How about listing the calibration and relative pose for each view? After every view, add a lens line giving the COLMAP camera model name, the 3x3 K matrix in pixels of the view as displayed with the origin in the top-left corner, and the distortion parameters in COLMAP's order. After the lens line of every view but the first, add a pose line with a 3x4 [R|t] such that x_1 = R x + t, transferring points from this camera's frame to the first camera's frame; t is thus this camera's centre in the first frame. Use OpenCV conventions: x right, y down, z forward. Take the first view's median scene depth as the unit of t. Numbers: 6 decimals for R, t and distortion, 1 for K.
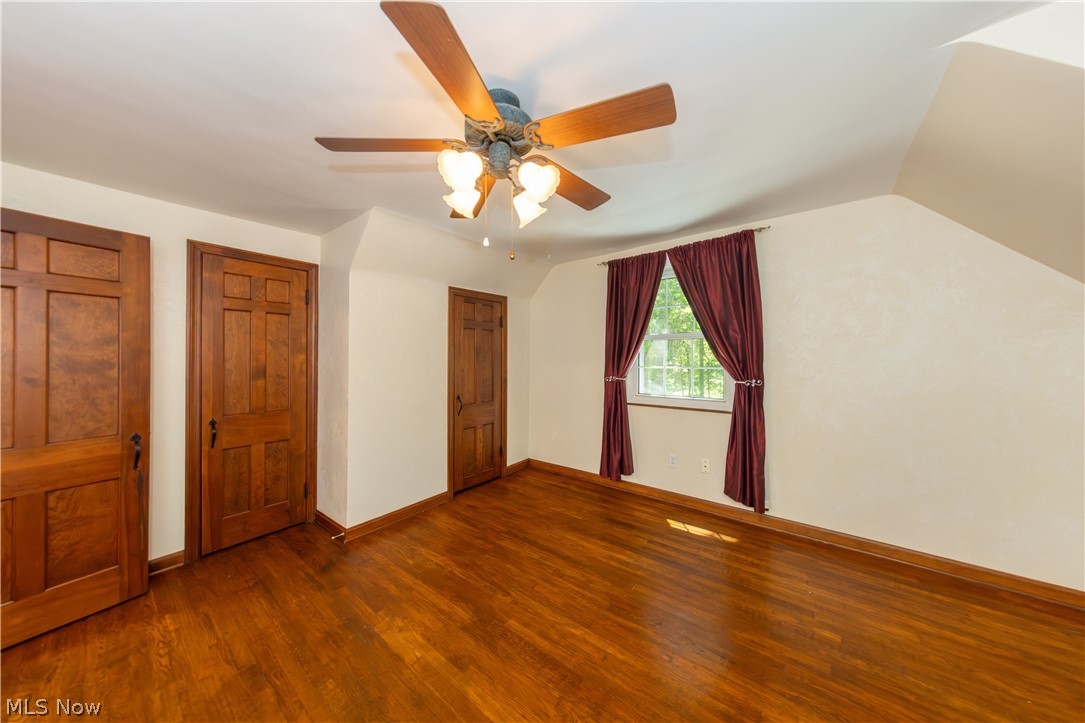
lens RADIAL K [[345.8, 0, 544.5], [0, 345.8, 355.2], [0, 0, 1]] dist [0.002607, 0.000052]
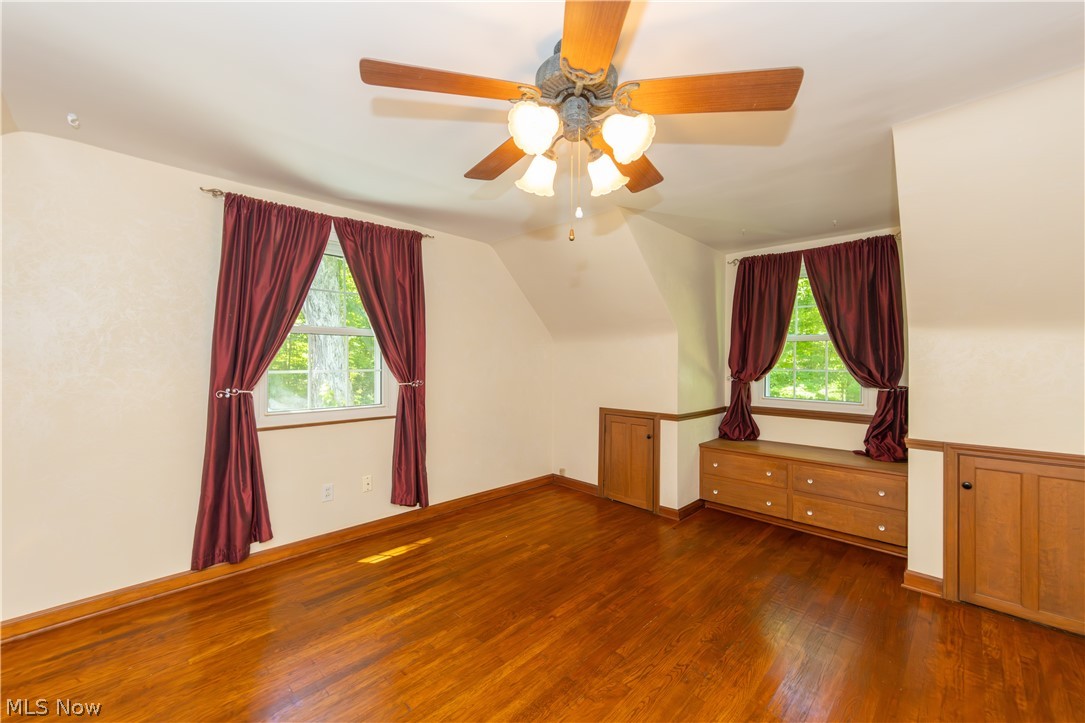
lens RADIAL K [[417.3, 0, 544.8], [0, 417.3, 361.5], [0, 0, 1]] dist [0.005090, 0.000158]
pose [[0.122700, -0.000737, 0.992443, -0.563218], [-0.007478, 0.999971, 0.001667, 0.010468], [-0.992416, -0.007626, 0.122691, 0.471856]]
